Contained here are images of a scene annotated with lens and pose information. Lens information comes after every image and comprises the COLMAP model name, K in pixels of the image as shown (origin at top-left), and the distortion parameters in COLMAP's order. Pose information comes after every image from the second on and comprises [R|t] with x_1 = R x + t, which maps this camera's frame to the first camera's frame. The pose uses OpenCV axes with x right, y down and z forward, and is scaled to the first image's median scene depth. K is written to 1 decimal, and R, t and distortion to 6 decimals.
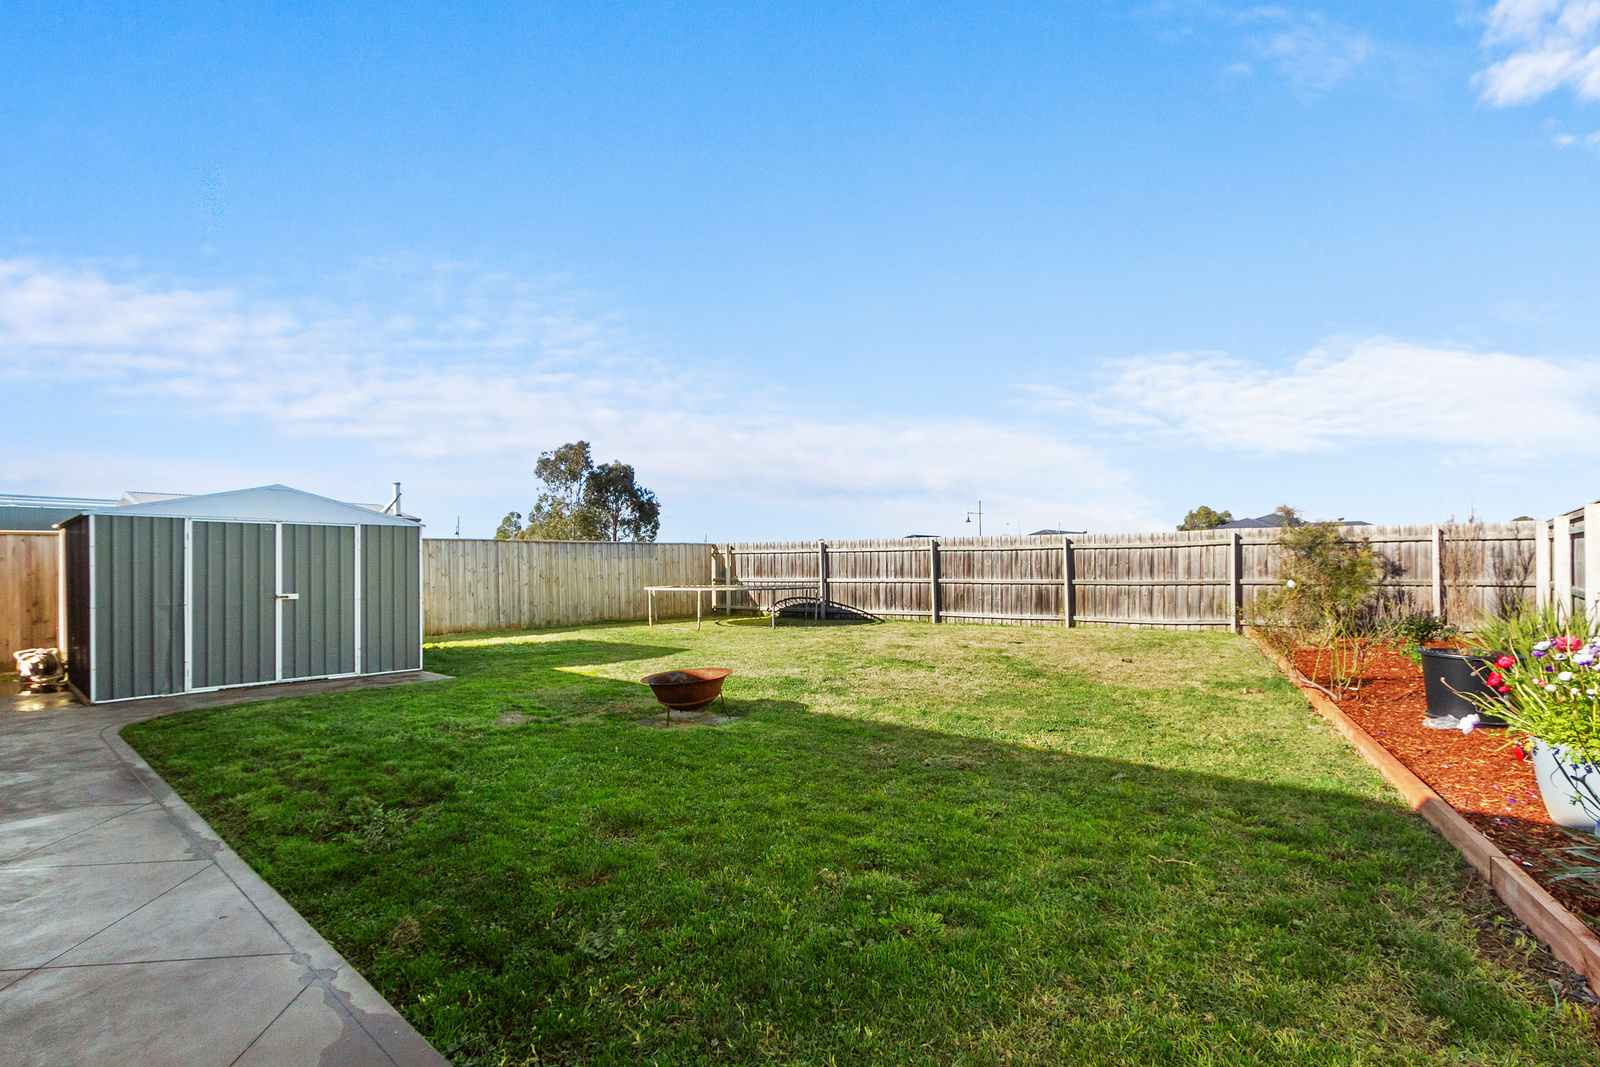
lens RADIAL K [[731.3, 0, 798.5], [0, 731.3, 560.0], [0, 0, 1]] dist [0.000889, -0.000286]
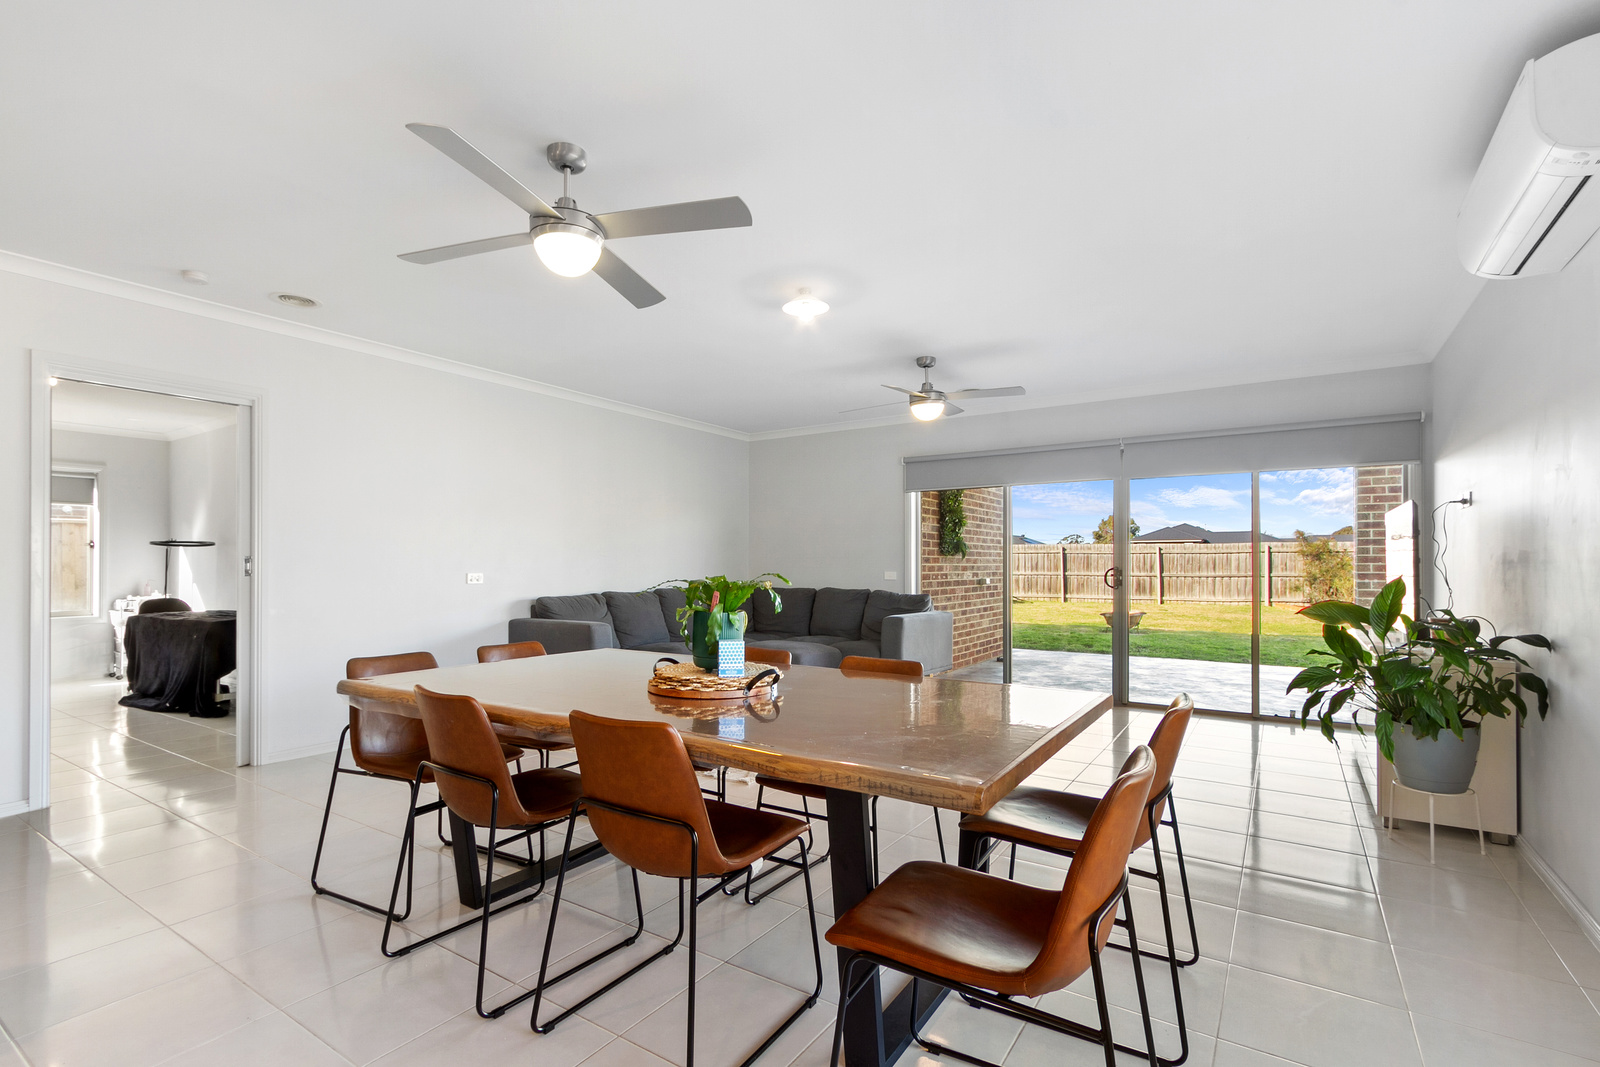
lens RADIAL K [[731.3, 0, 798.5], [0, 731.3, 560.0], [0, 0, 1]] dist [0.000889, -0.000286]
pose [[0.990620, 0.009979, 0.136277, -0.568958], [-0.010298, 0.999946, 0.001632, 0.003828], [-0.136253, -0.003020, 0.990669, -0.411161]]
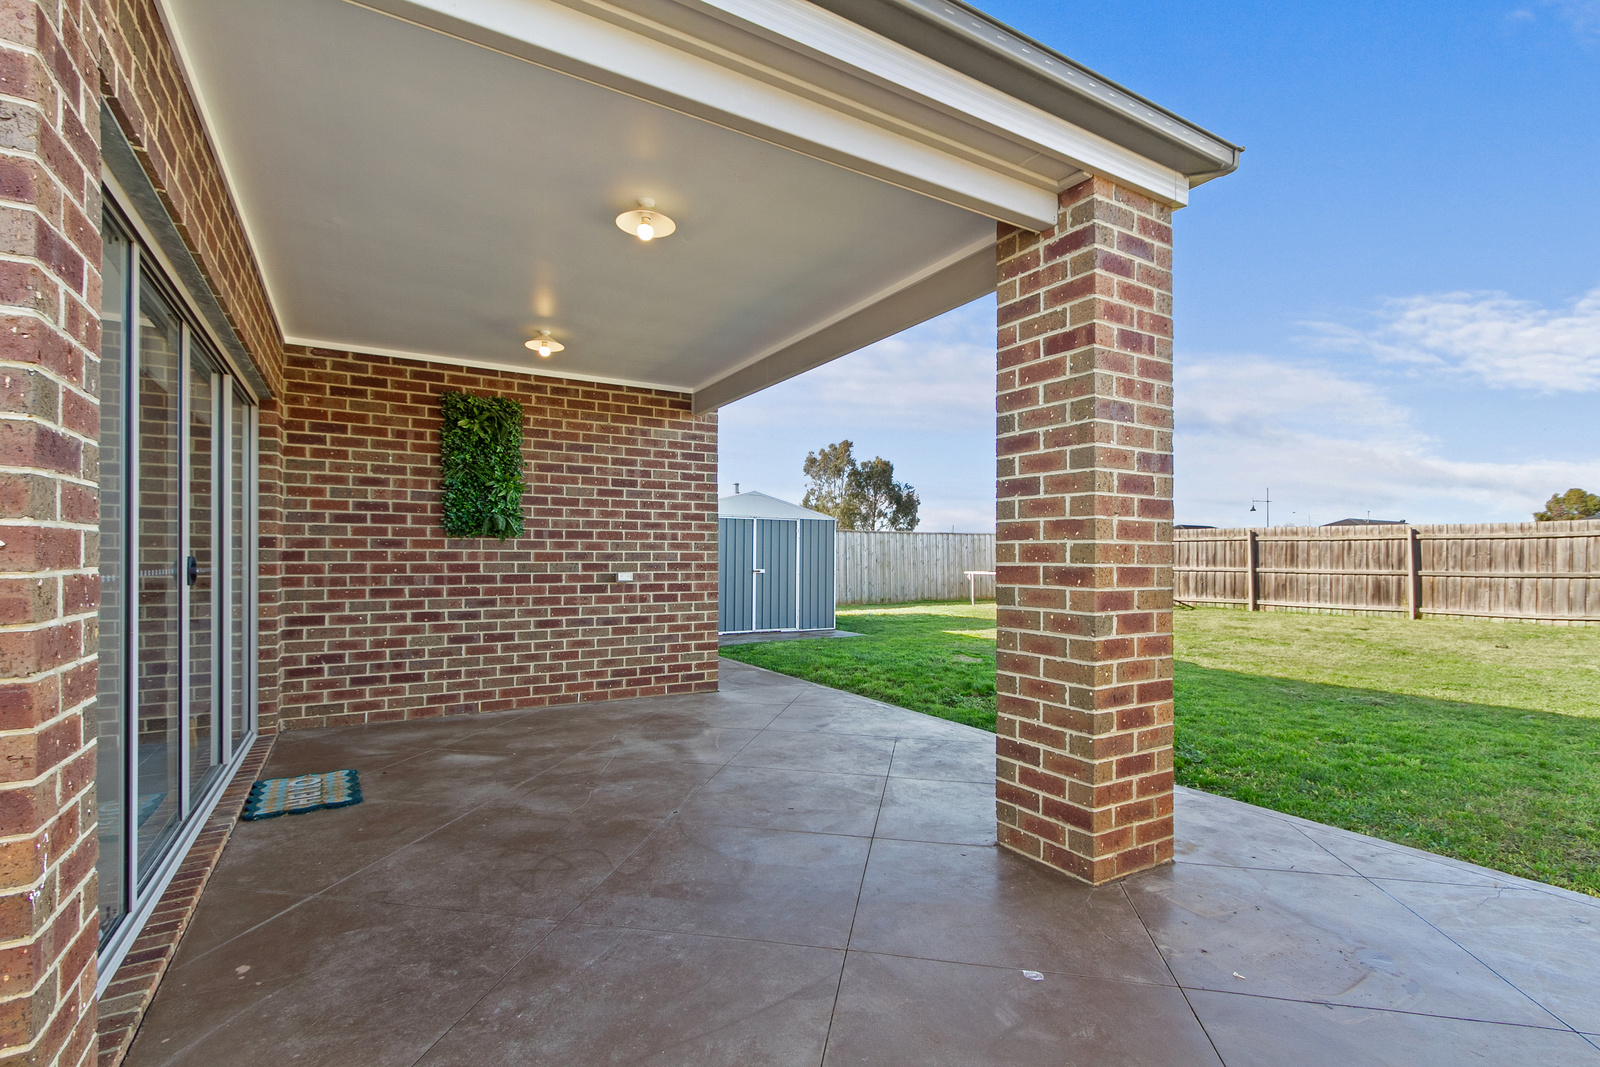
lens RADIAL K [[727.7, 0, 797.8], [0, 727.7, 550.2], [0, 0, 1]] dist [0.001489, -0.000604]
pose [[0.952822, 0.007691, -0.303431, -0.116612], [-0.007936, 0.999968, 0.000426, 0.005422], [0.303425, 0.002002, 0.952853, -0.175778]]
